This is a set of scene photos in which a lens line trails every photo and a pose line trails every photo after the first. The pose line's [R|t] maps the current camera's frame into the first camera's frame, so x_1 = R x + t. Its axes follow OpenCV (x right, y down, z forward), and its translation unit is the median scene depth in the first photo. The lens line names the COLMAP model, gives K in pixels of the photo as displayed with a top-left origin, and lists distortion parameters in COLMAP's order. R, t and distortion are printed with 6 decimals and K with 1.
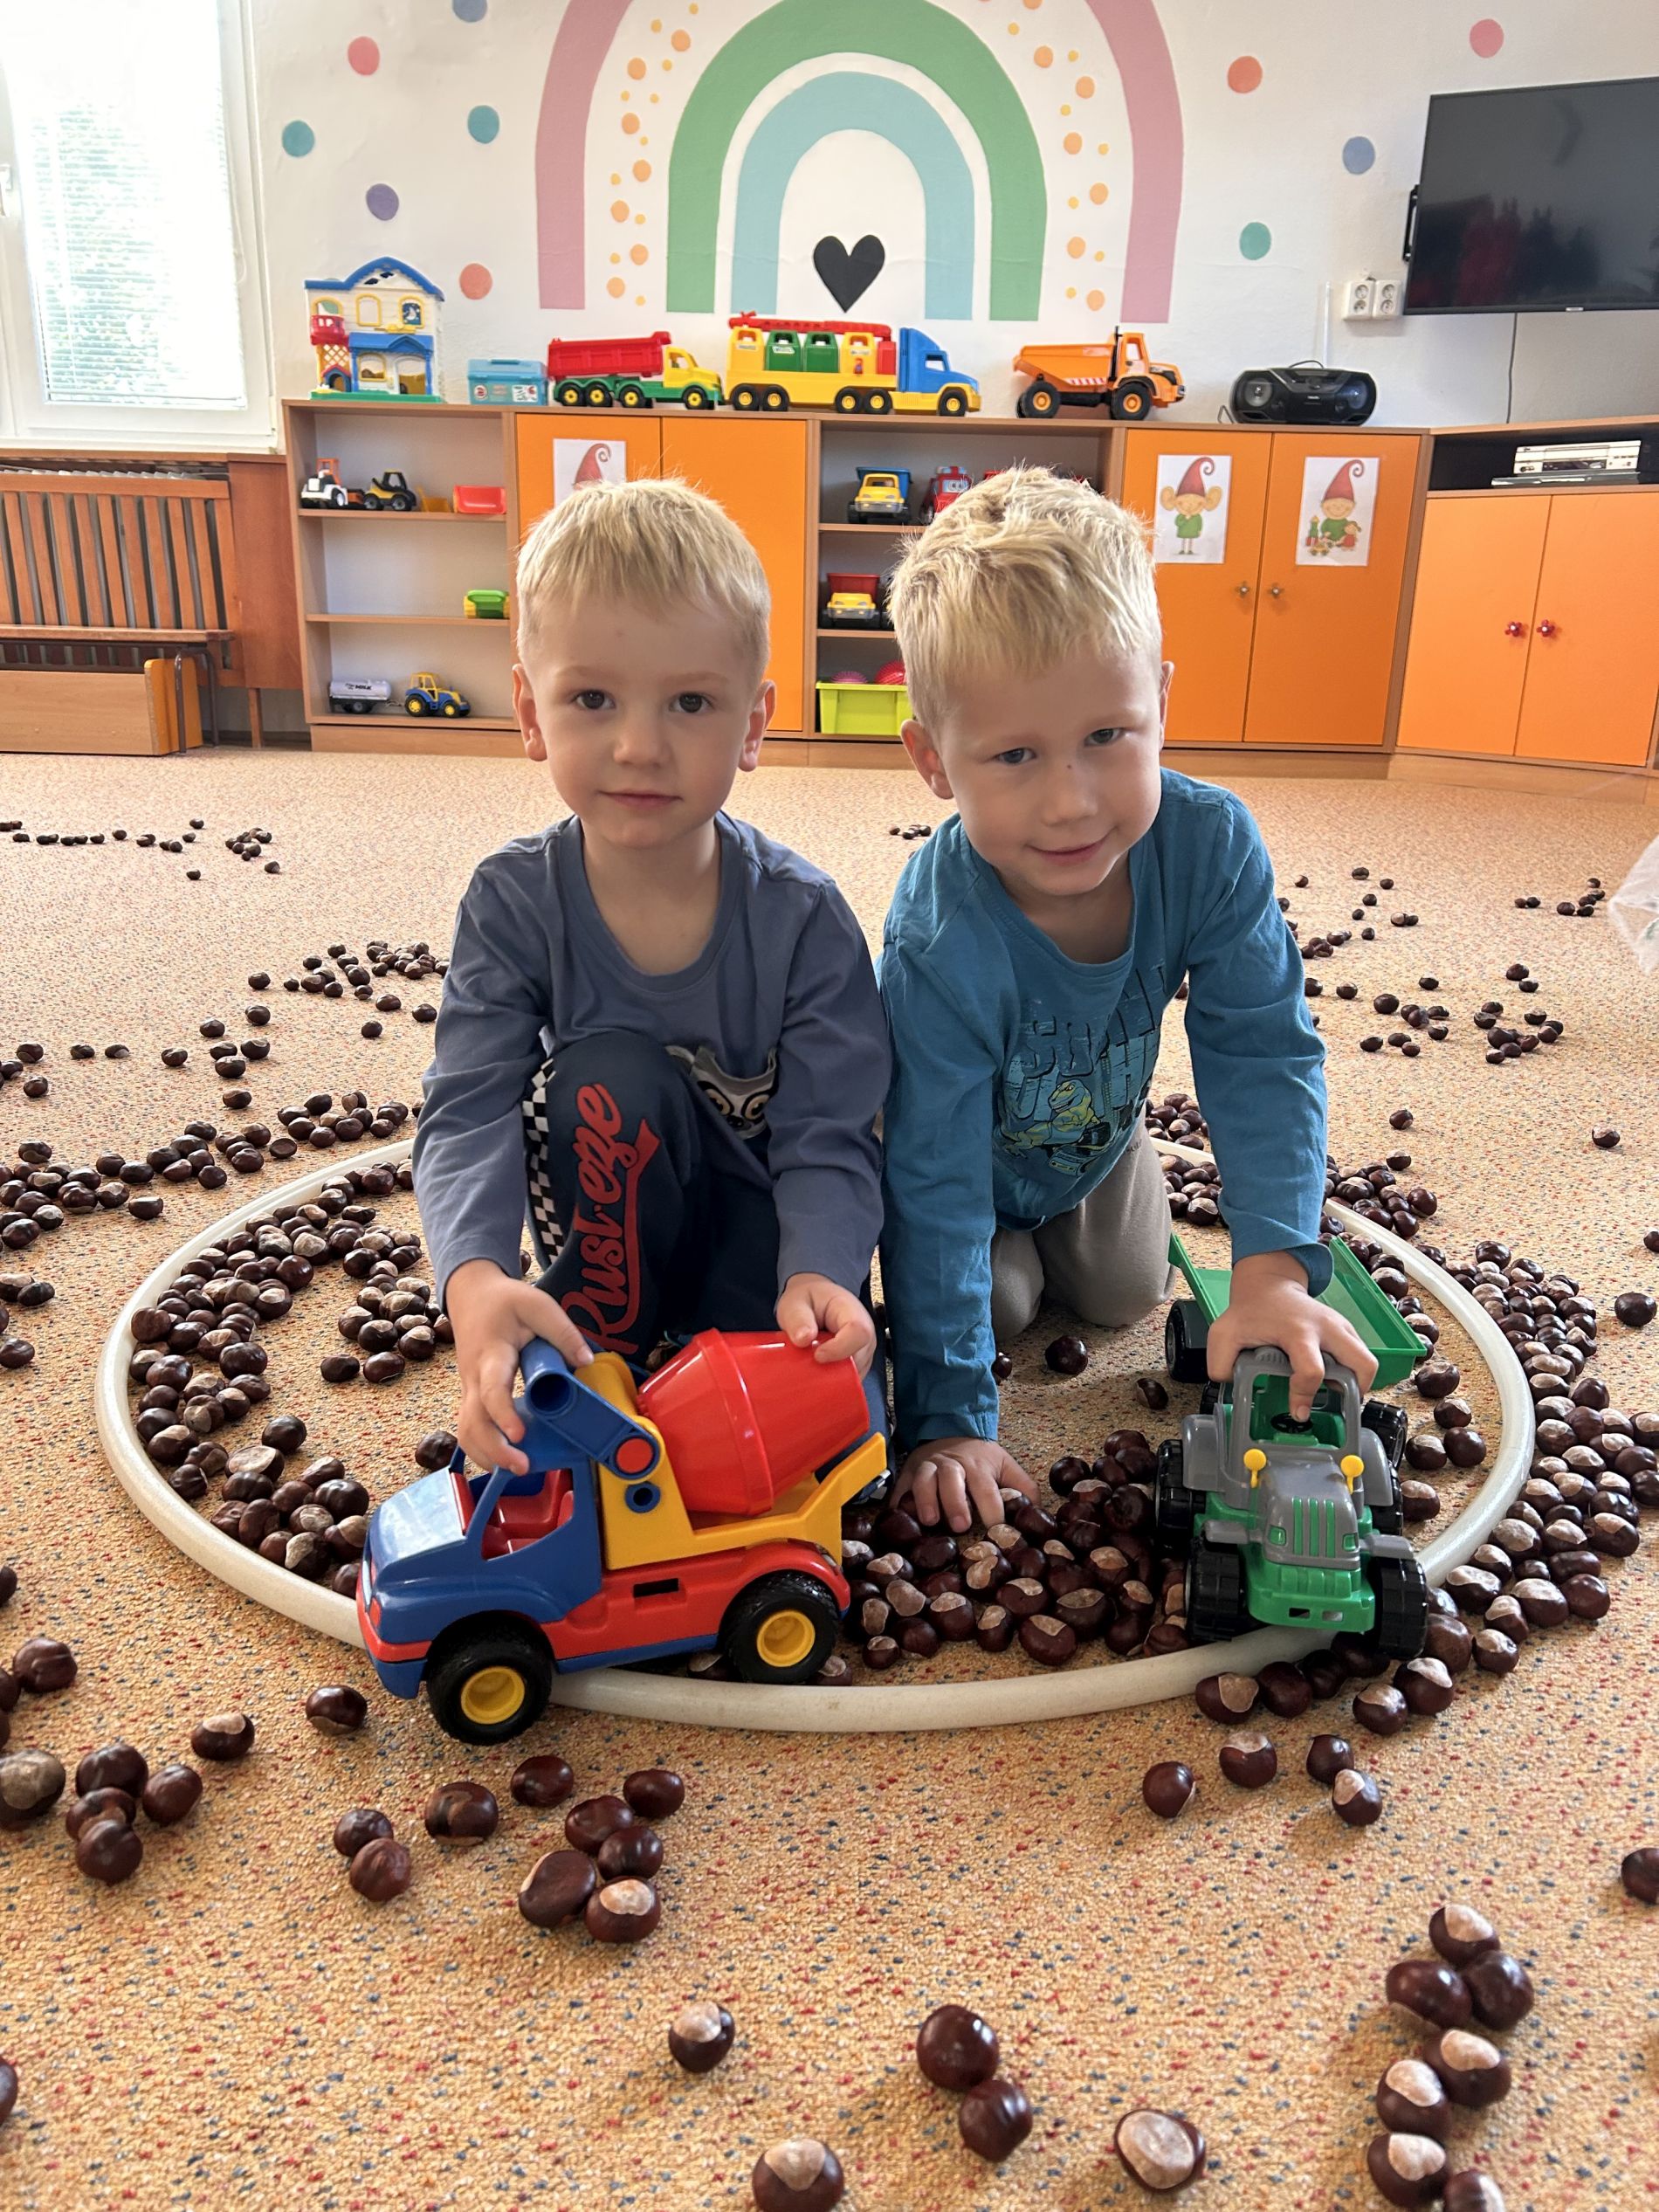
lens RADIAL K [[1673.0, 0, 829.5], [0, 1673.0, 1106.0], [0, 0, 1]] dist [0.002401, -0.003328]
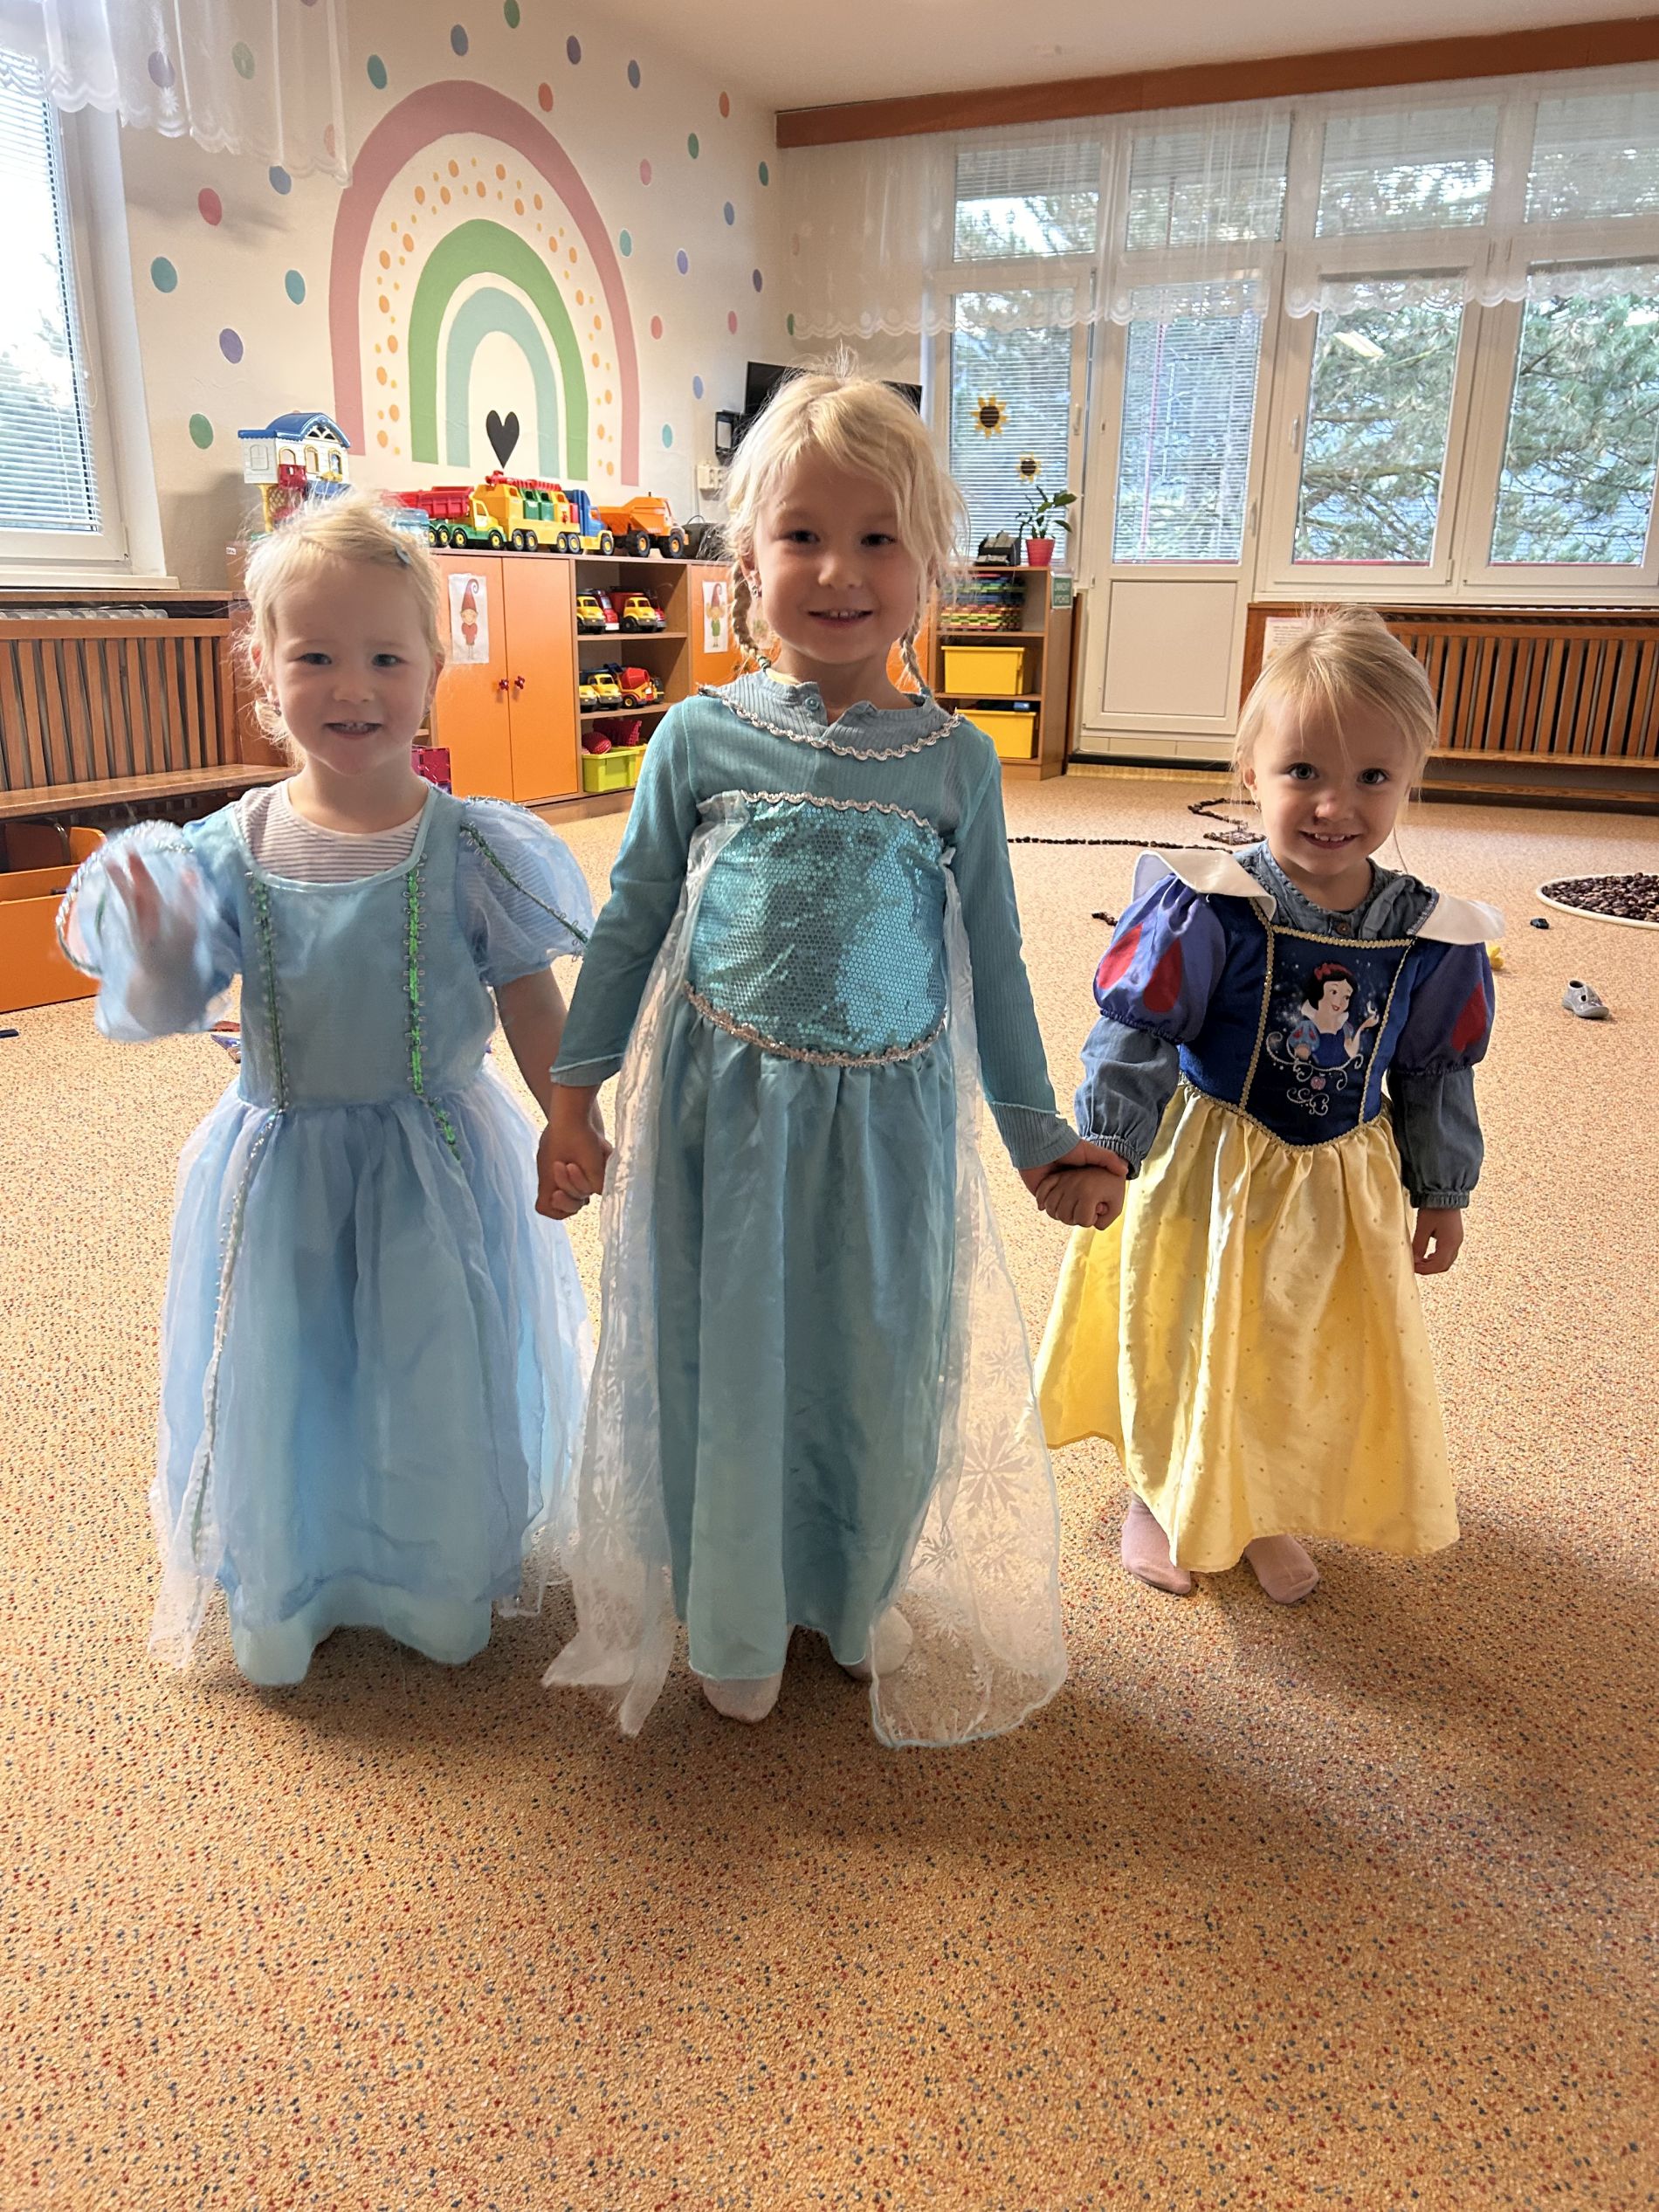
lens RADIAL K [[1694.1, 0, 829.5], [0, 1694.1, 1106.0], [0, 0, 1]] dist [0.014008, 0.004881]
pose [[0.406484, -0.285474, 0.867915, -1.191018], [0.270440, 0.944960, 0.184156, -0.188190], [-0.872716, 0.159863, 0.461314, 0.262535]]
